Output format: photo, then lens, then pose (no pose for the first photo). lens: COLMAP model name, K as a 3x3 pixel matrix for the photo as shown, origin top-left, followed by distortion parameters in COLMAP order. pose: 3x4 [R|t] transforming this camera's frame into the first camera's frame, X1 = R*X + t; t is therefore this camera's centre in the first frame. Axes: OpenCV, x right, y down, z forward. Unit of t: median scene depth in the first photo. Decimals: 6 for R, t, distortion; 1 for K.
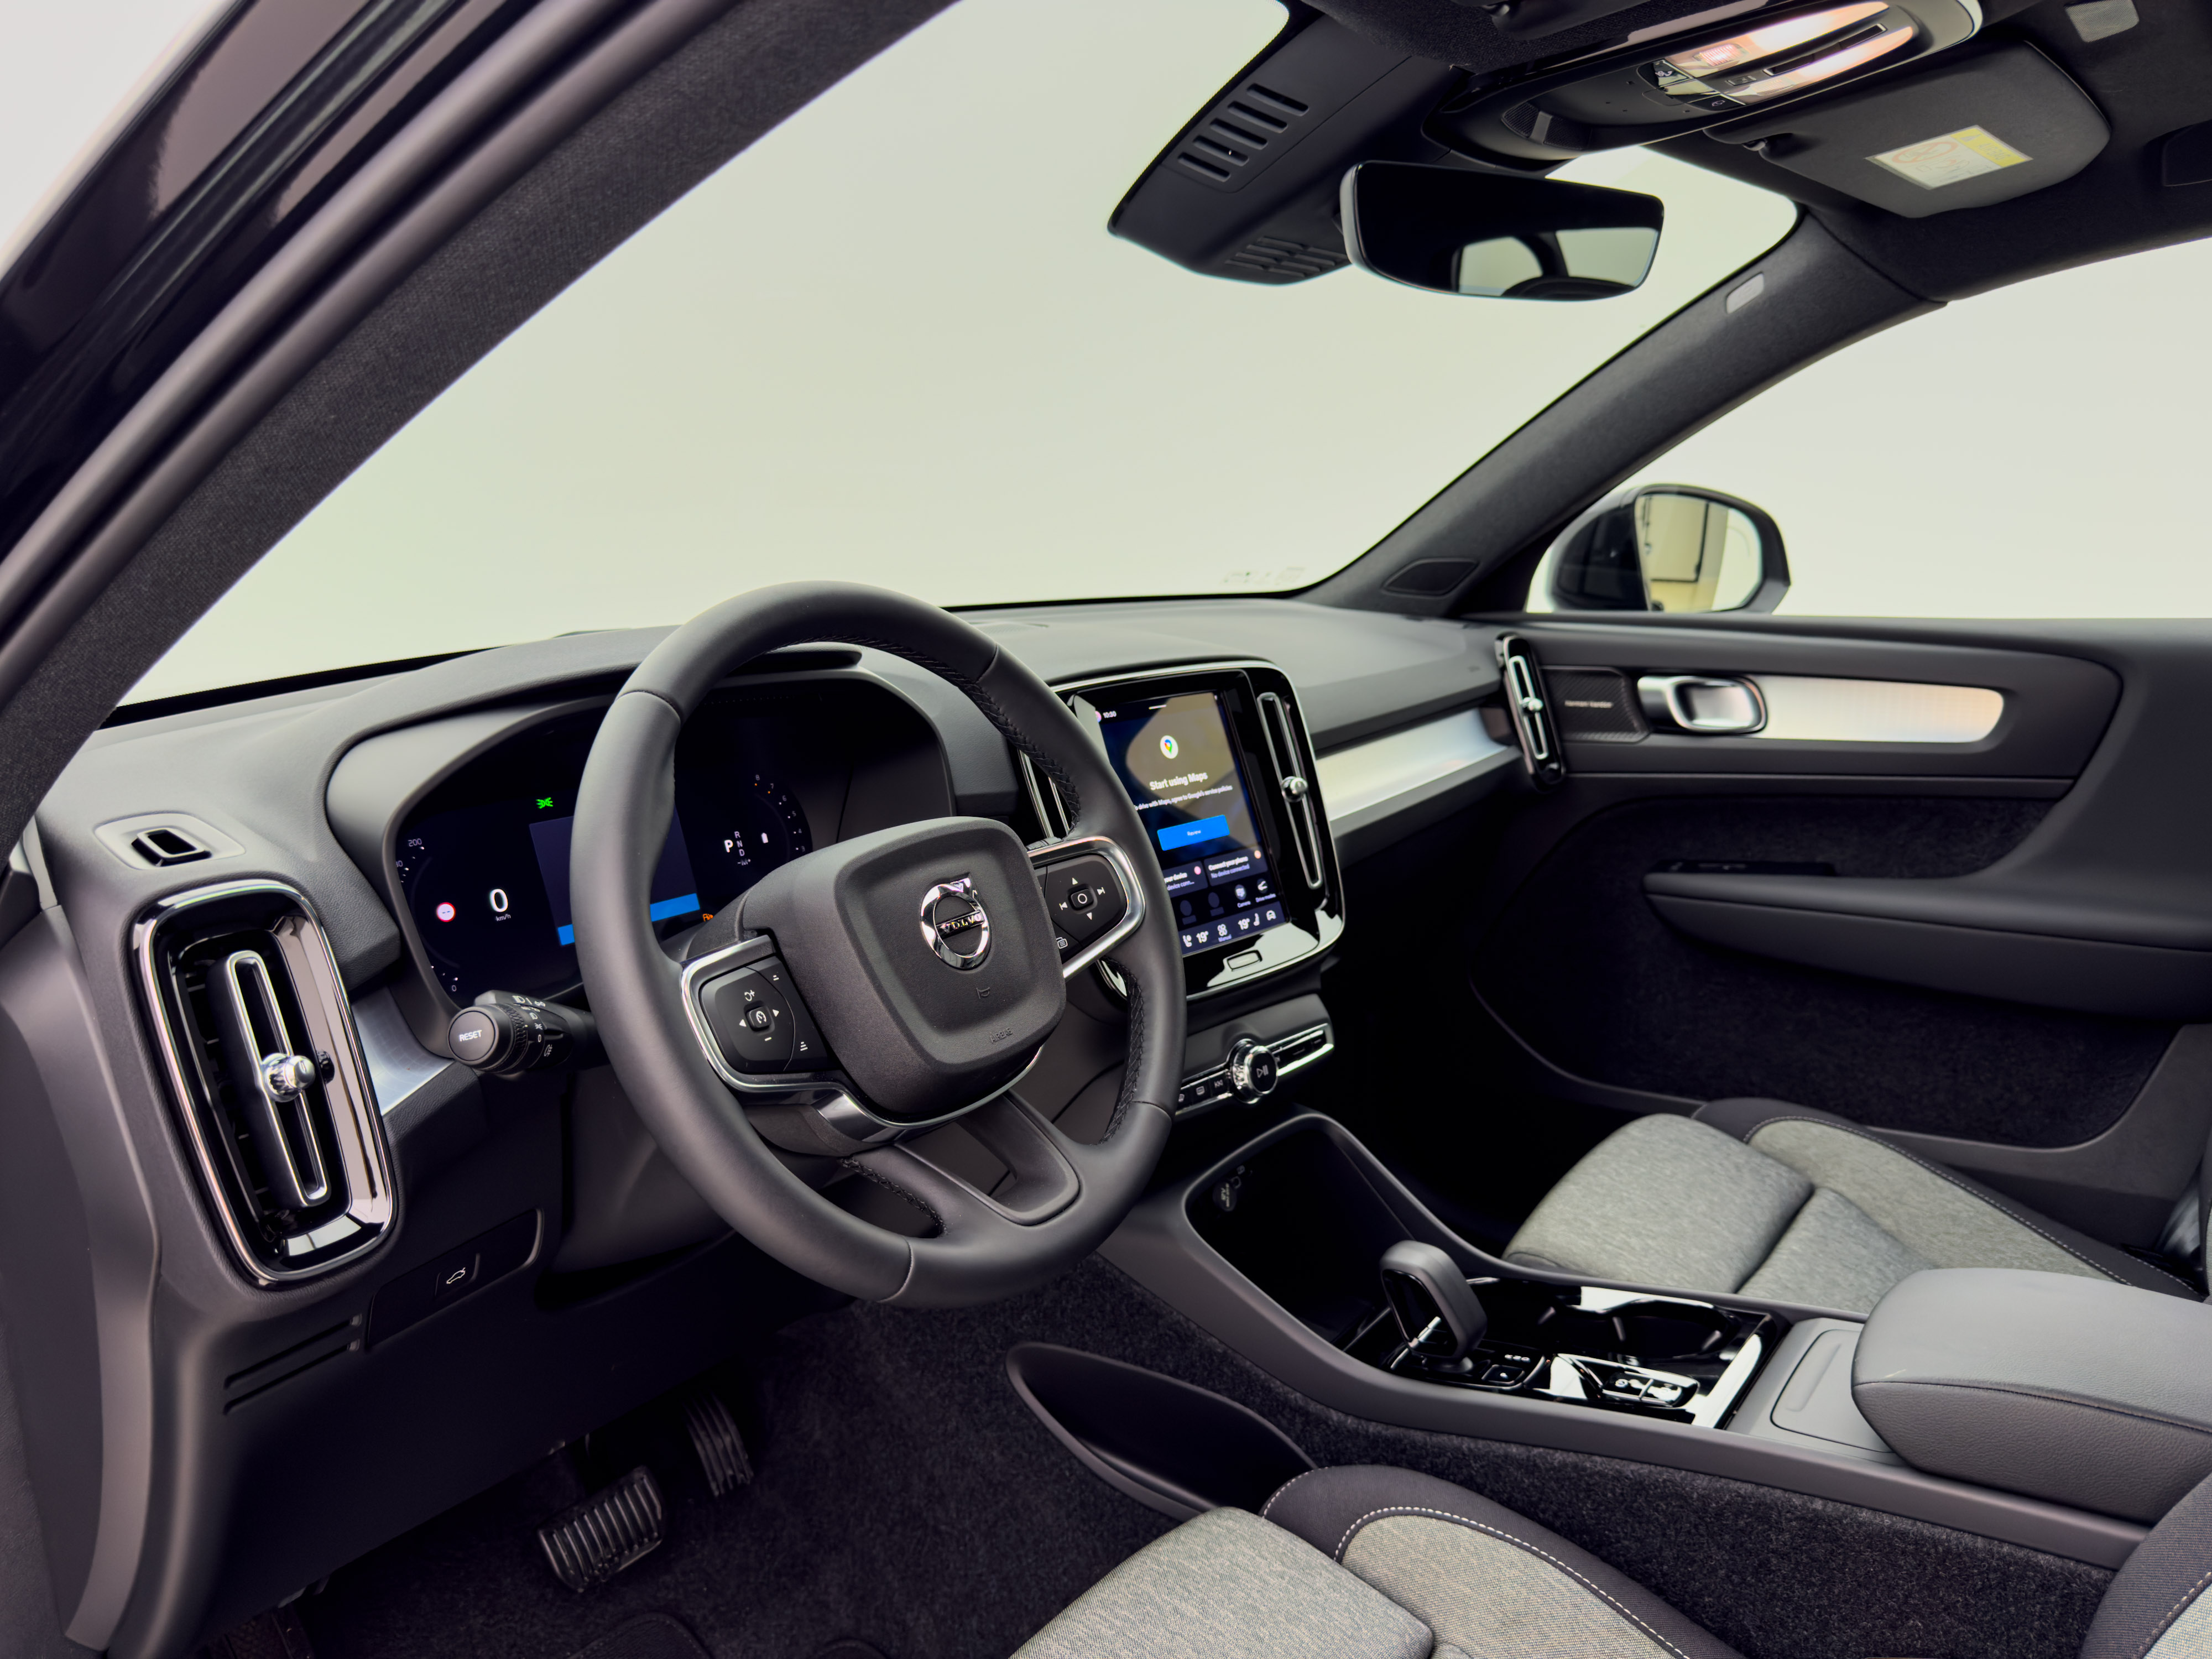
lens RADIAL K [[1601.5, 0, 1103.2], [0, 1601.5, 820.8], [0, 0, 1]] dist [0.109101, -0.107956]
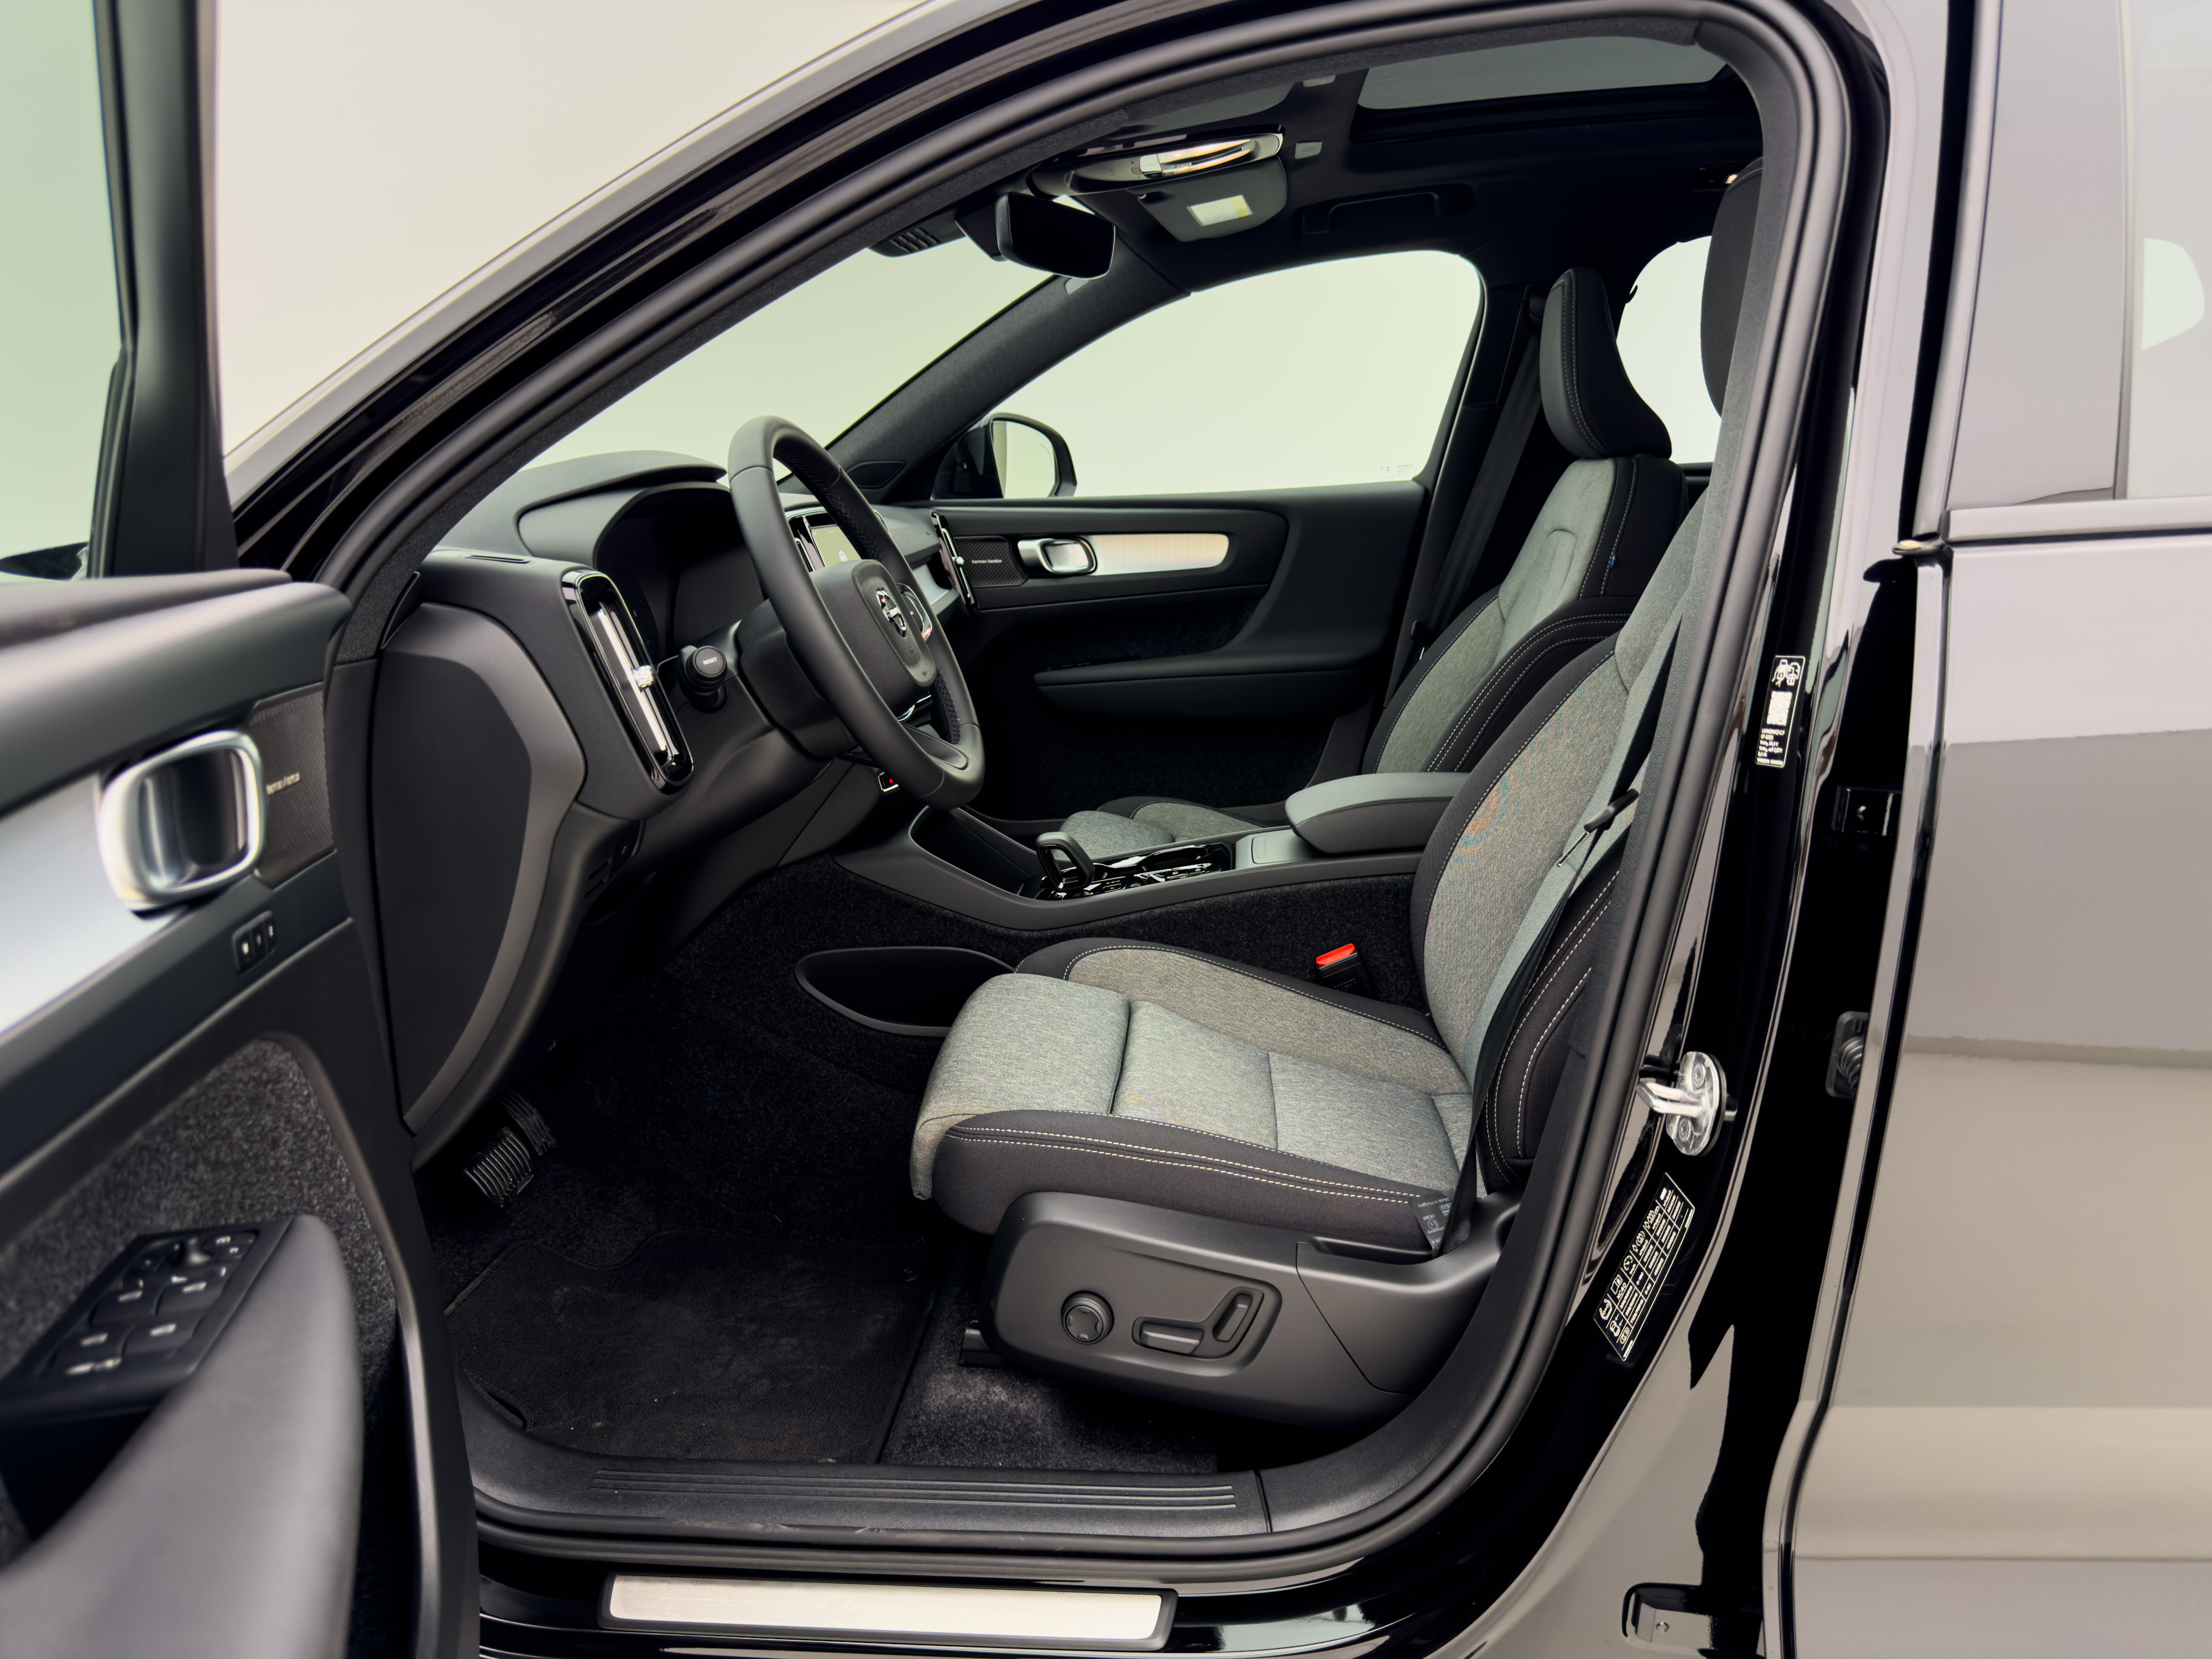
lens RADIAL K [[1601.5, 0, 1103.2], [0, 1601.5, 820.8], [0, 0, 1]] dist [0.109101, -0.107956]
pose [[0.849235, -0.124928, 0.513023, -0.528446], [0.122057, 0.991739, 0.039454, 0.159605], [-0.513714, 0.029113, 0.857467, -0.401060]]
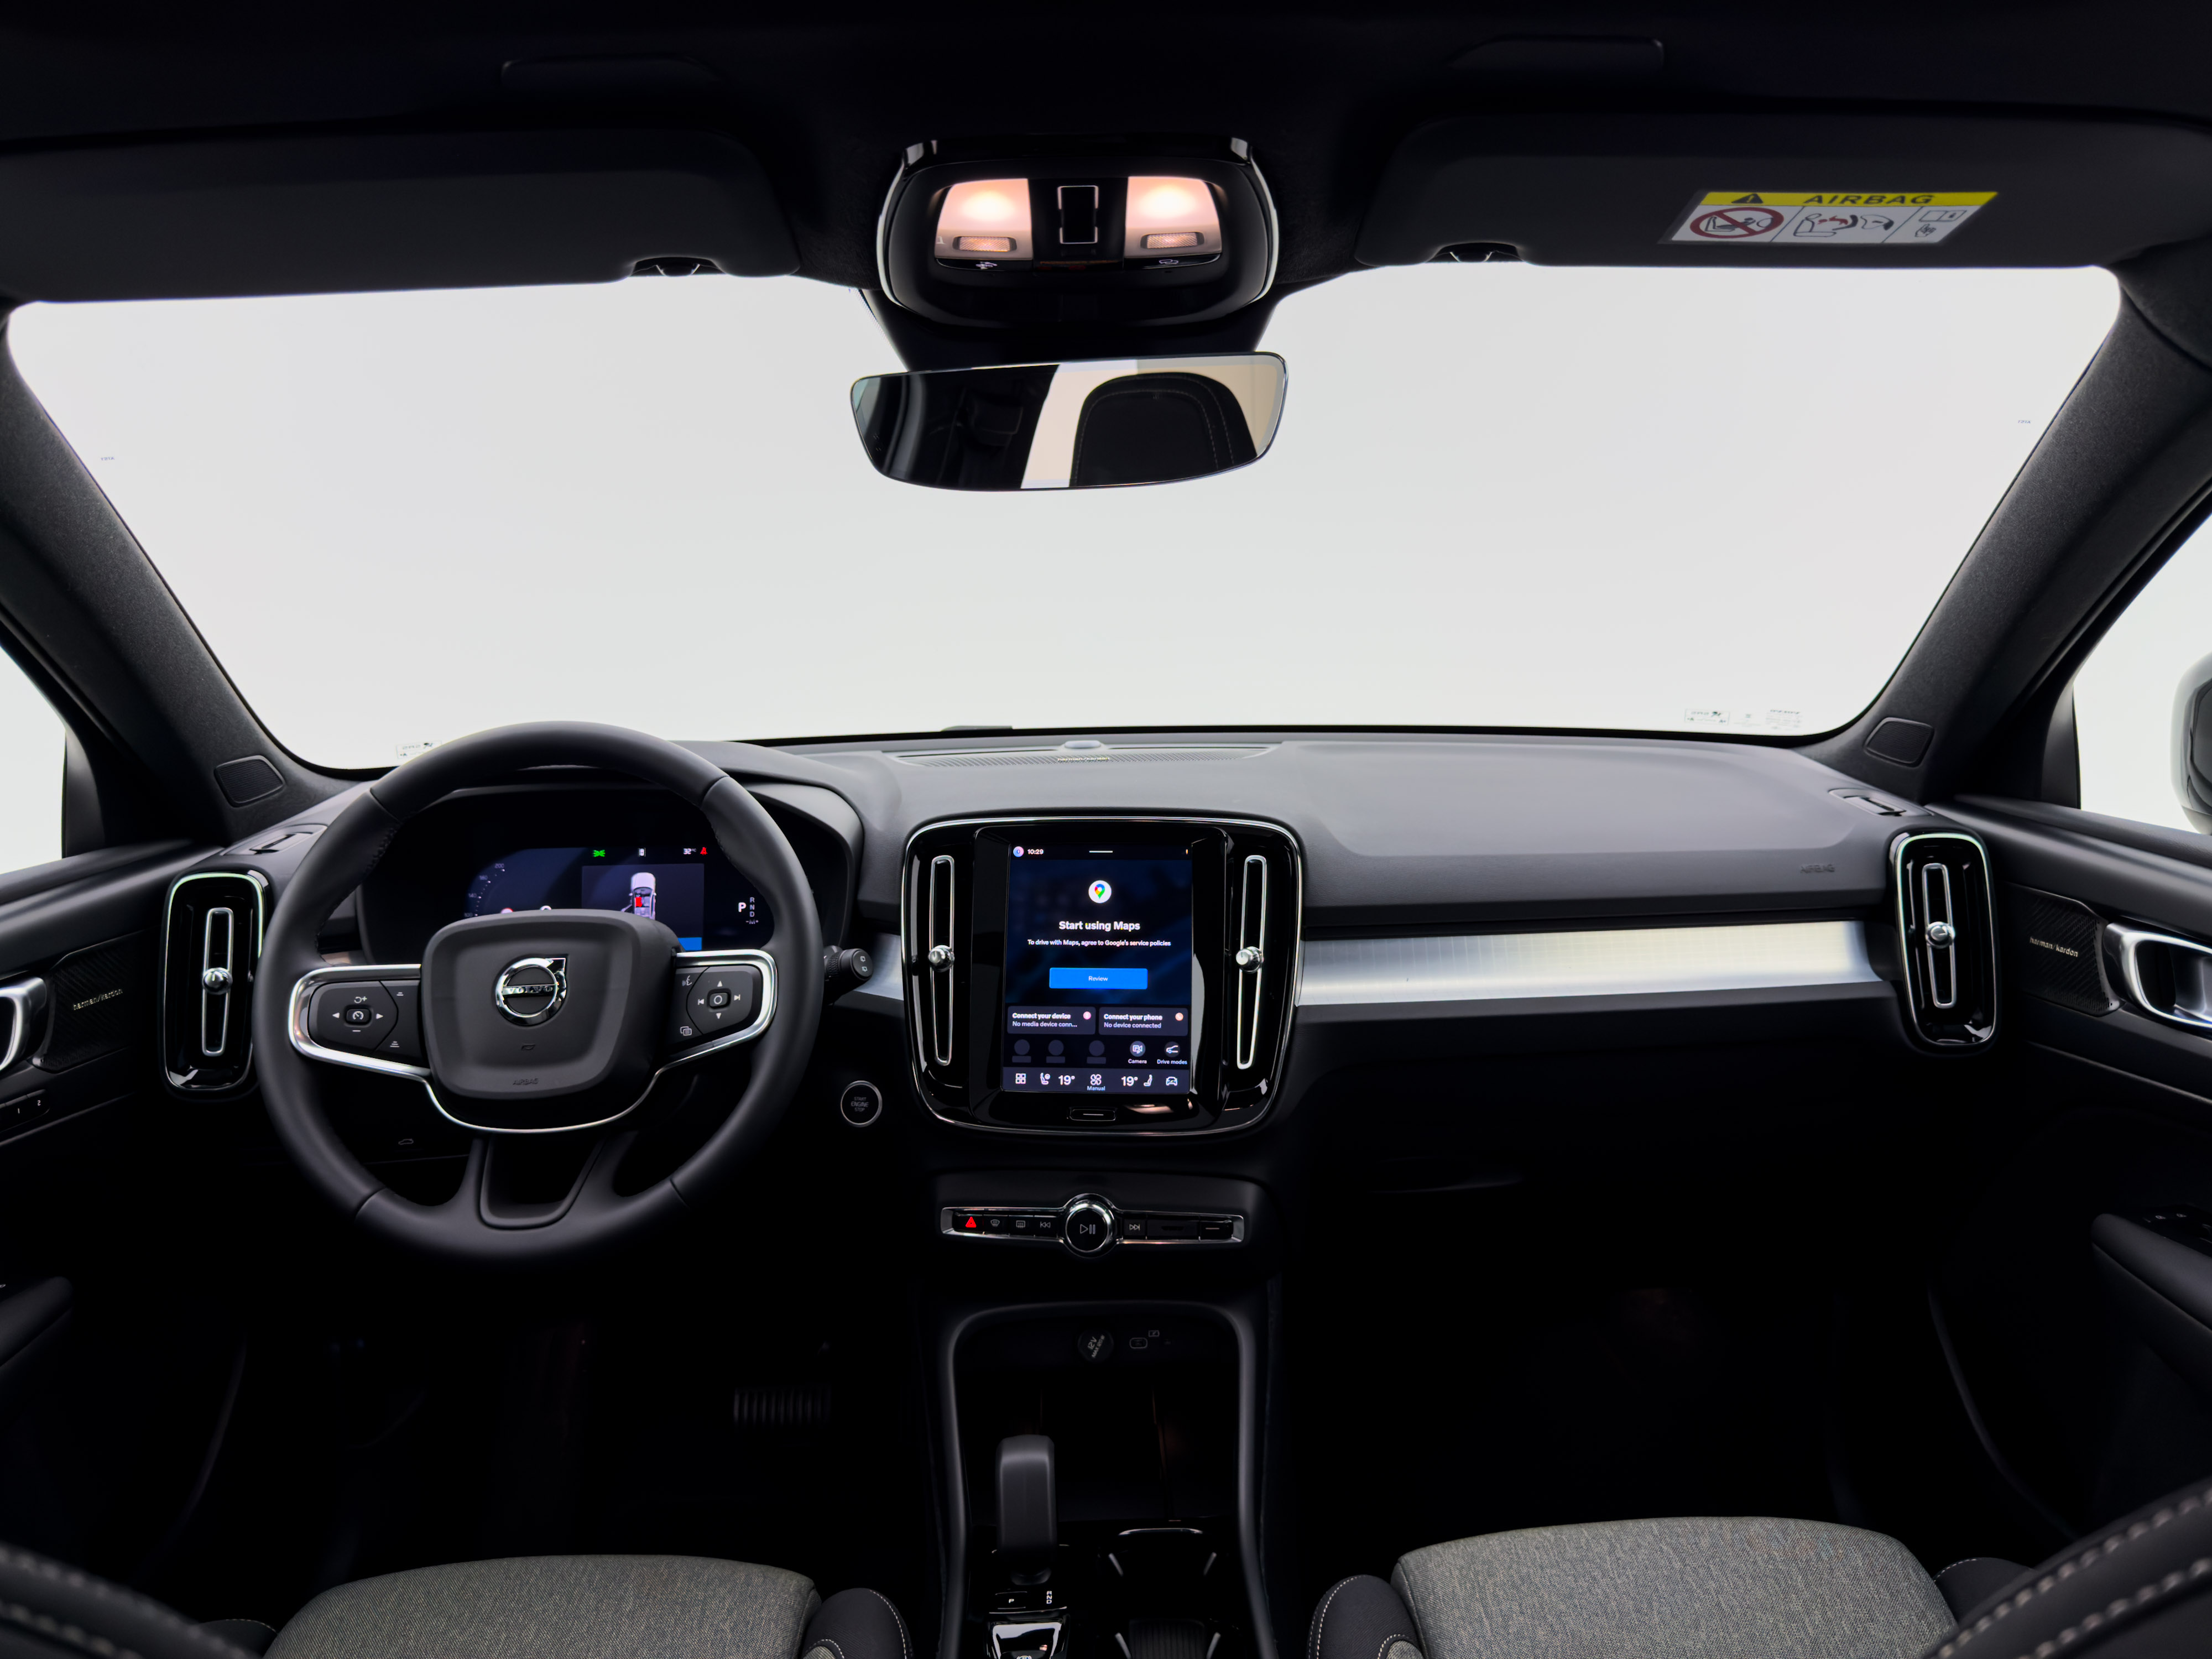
lens RADIAL K [[1601.5, 0, 1103.2], [0, 1601.5, 820.8], [0, 0, 1]] dist [0.109101, -0.107956]
pose [[0.611445, 0.134880, -0.779707, 0.813363], [-0.147141, 0.987560, 0.055449, -0.143986], [0.777486, 0.080823, 0.623685, 0.349109]]
